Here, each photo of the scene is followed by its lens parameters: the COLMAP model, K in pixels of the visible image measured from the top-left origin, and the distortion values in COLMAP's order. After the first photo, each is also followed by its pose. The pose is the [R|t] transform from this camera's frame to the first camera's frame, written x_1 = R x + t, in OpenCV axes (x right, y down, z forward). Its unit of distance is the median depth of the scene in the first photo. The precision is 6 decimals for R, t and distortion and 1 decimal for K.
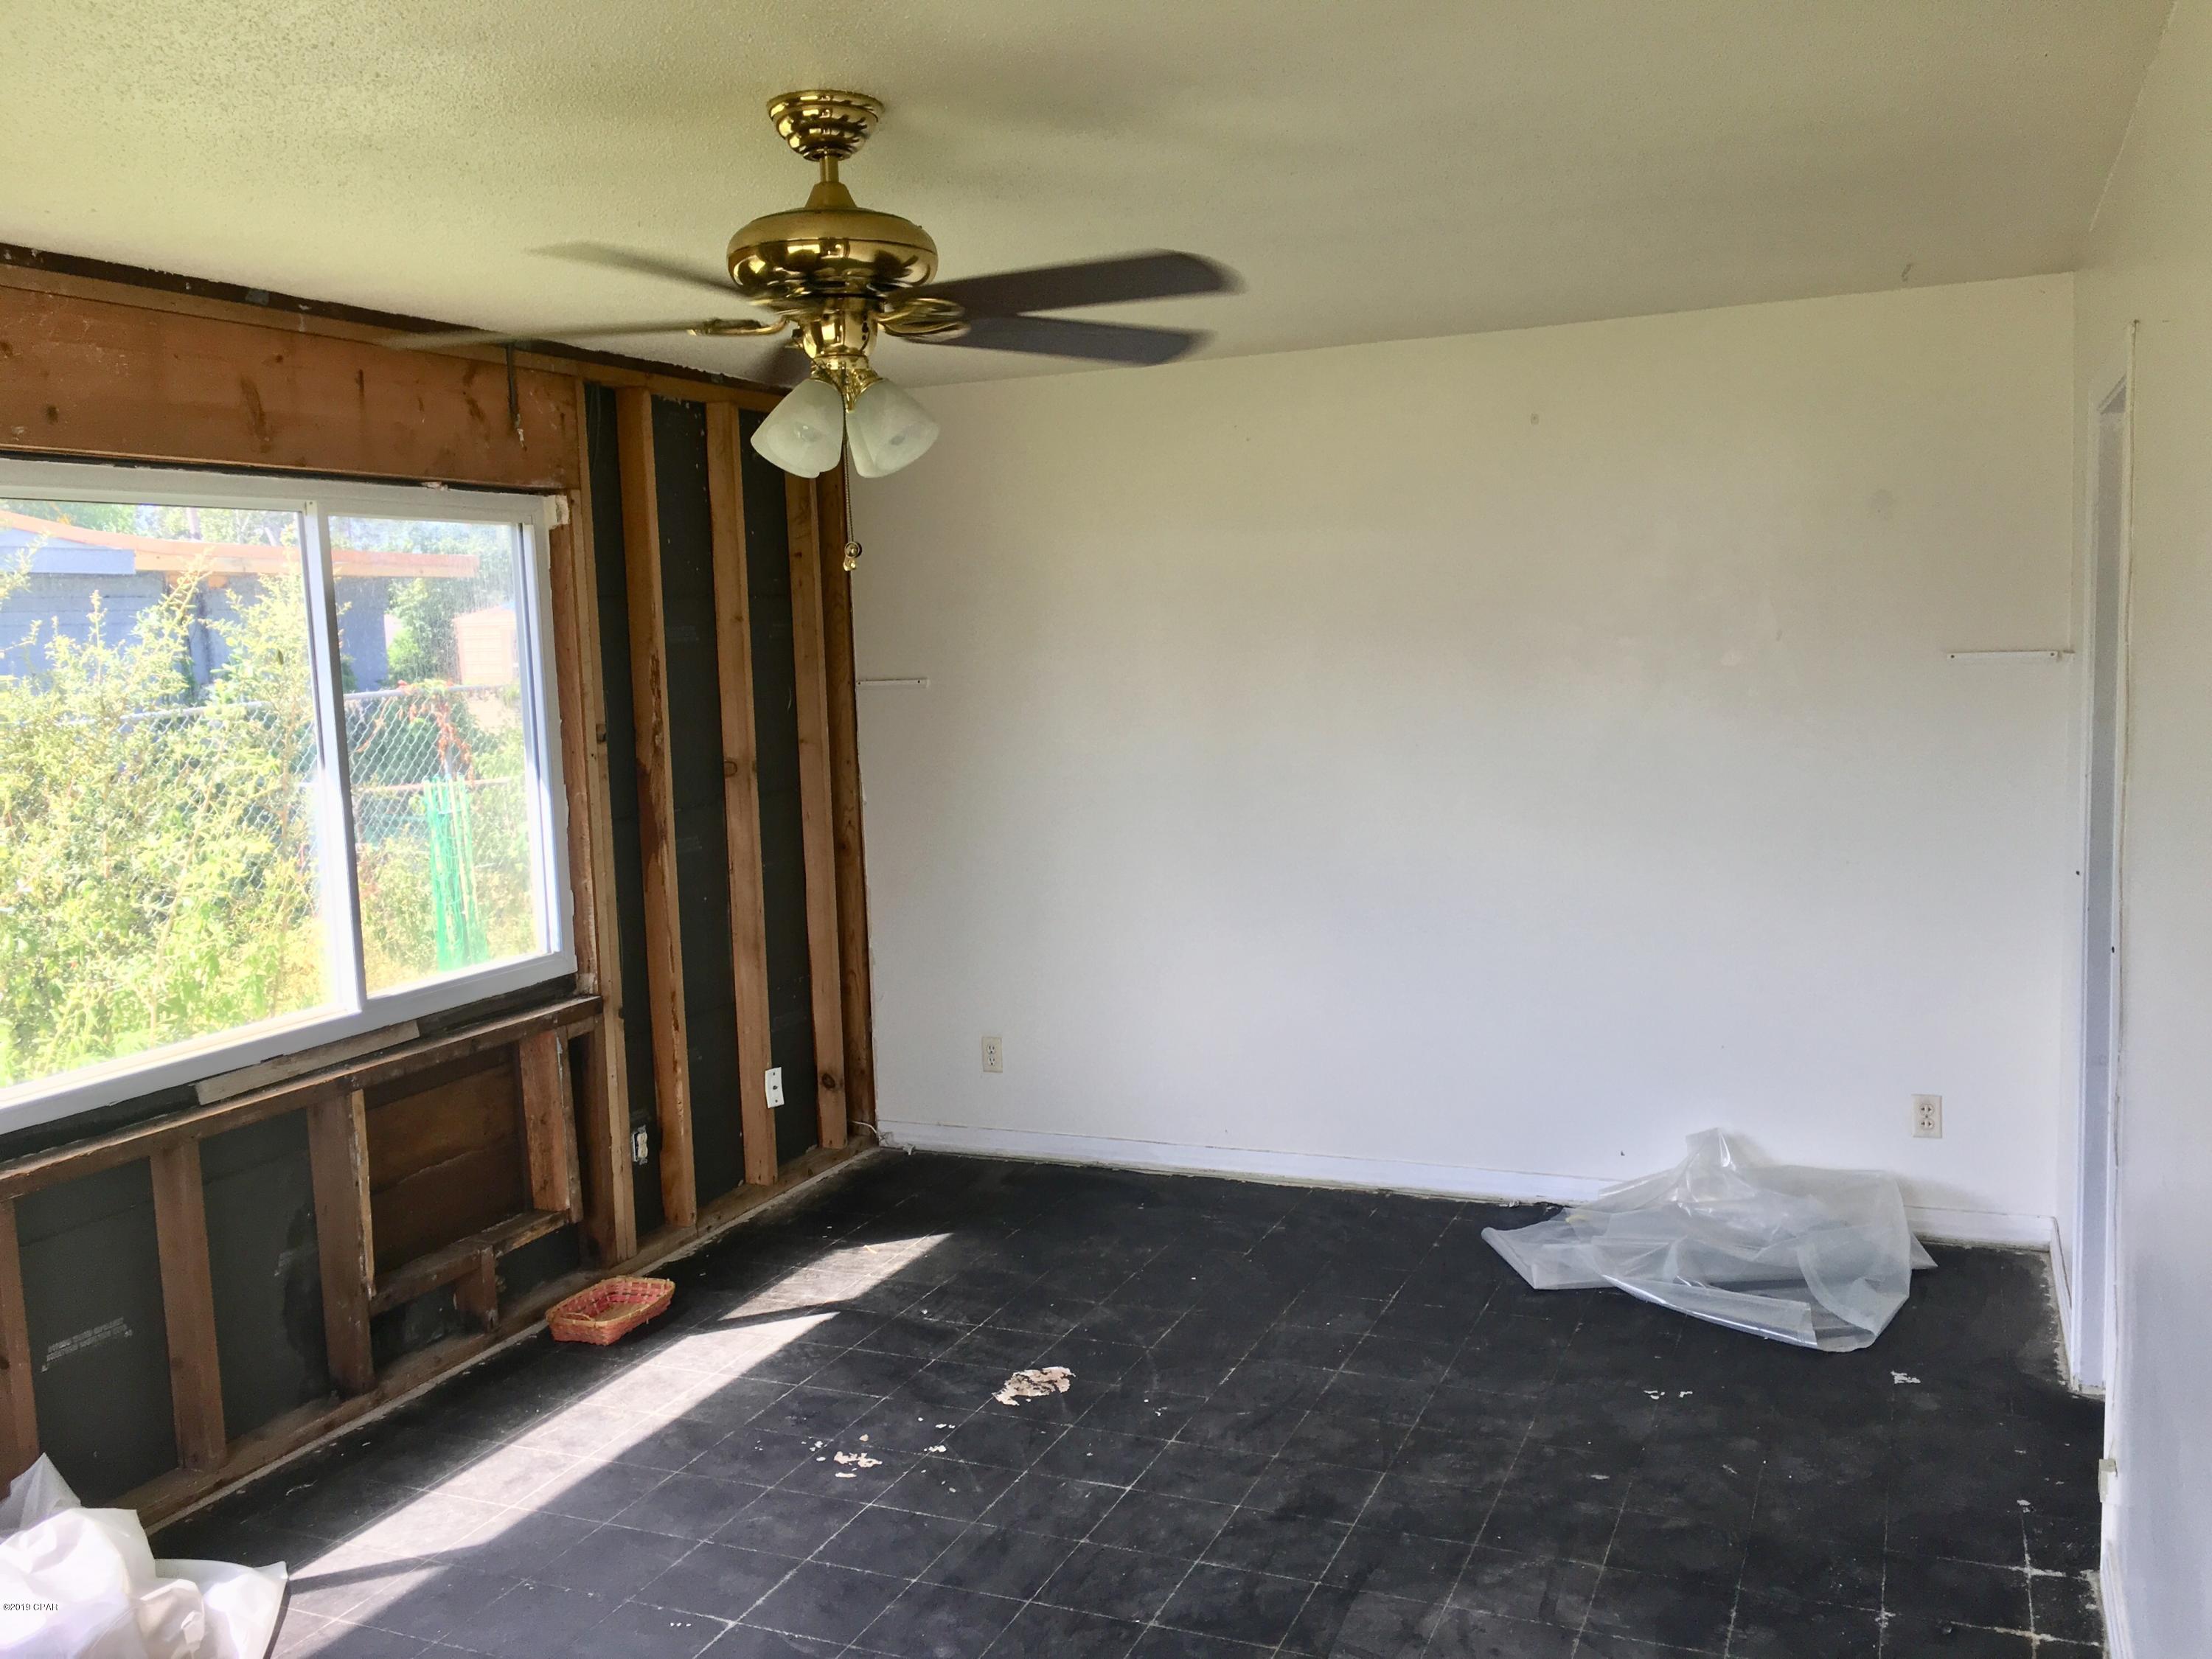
lens RADIAL K [[1877.8, 0, 1105.4], [0, 1877.8, 832.3], [0, 0, 1]] dist [0.066907, -0.090981]
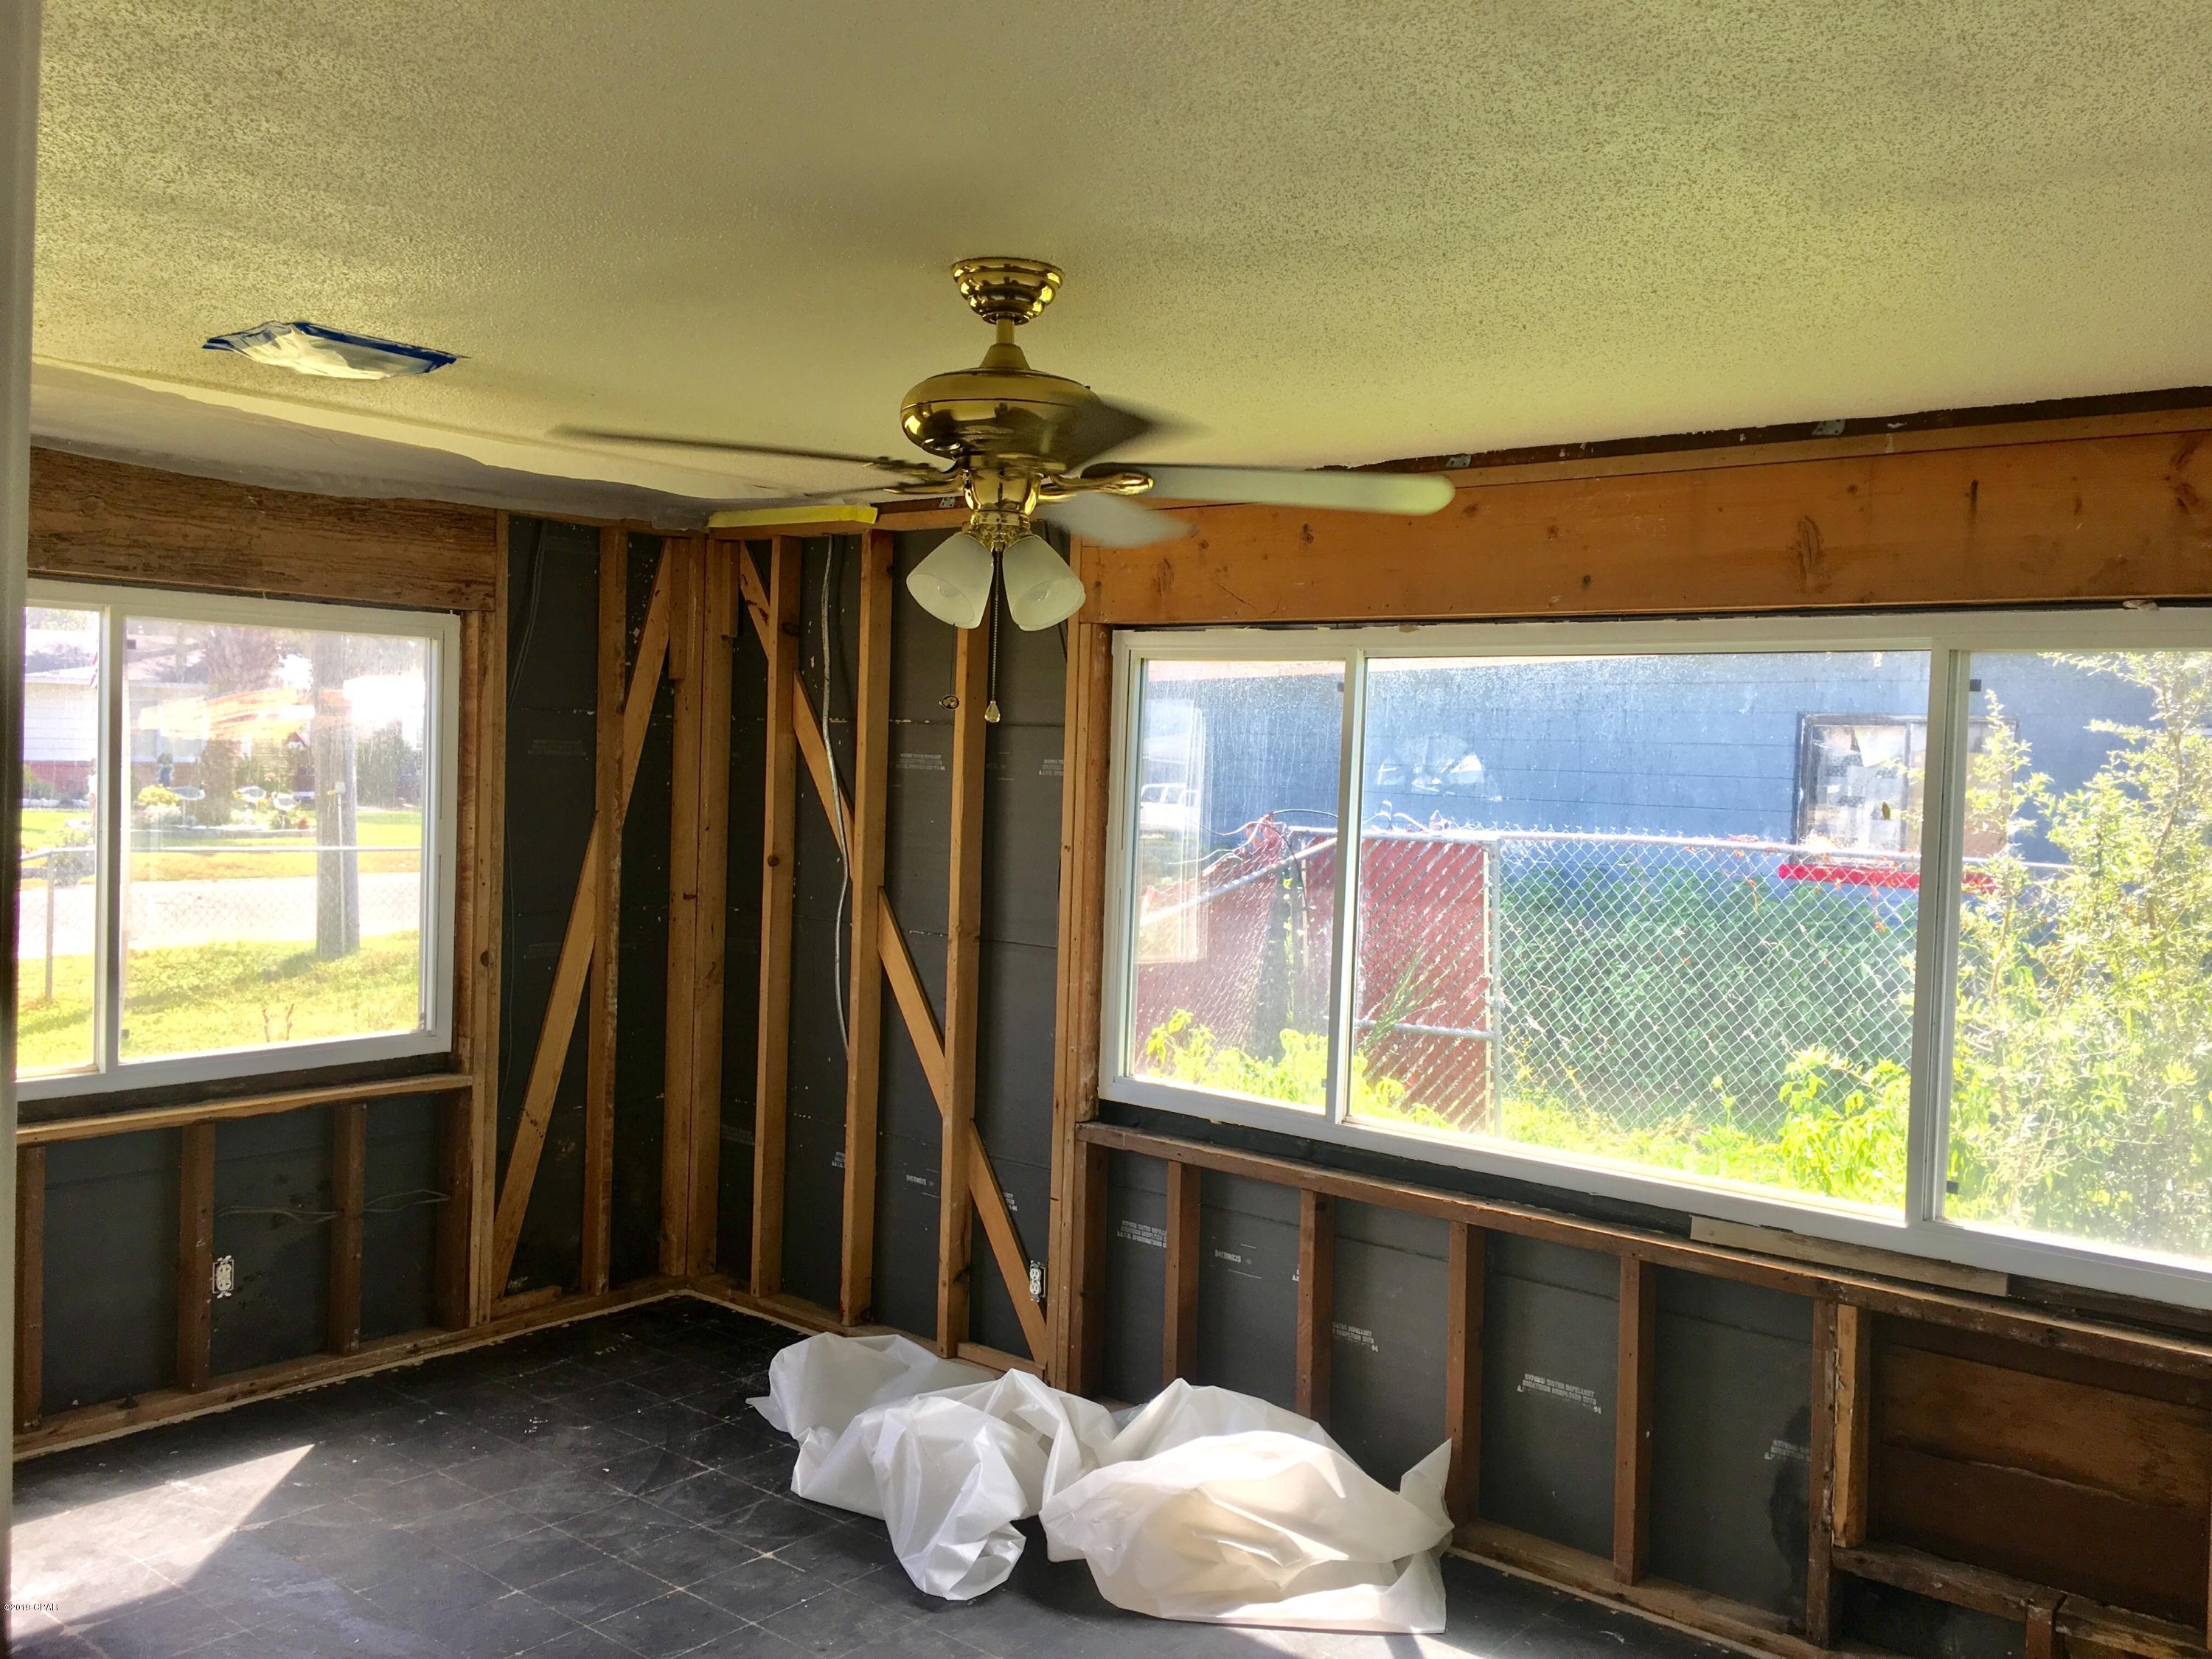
lens RADIAL K [[1877.8, 0, 1109.7], [0, 1877.8, 823.7], [0, 0, 1]] dist [0.066907, -0.090981]
pose [[-0.277072, 0.065200, -0.958634, 0.552813], [-0.127835, 0.986324, 0.104031, -0.137733], [0.952307, 0.151372, -0.264948, 0.918141]]
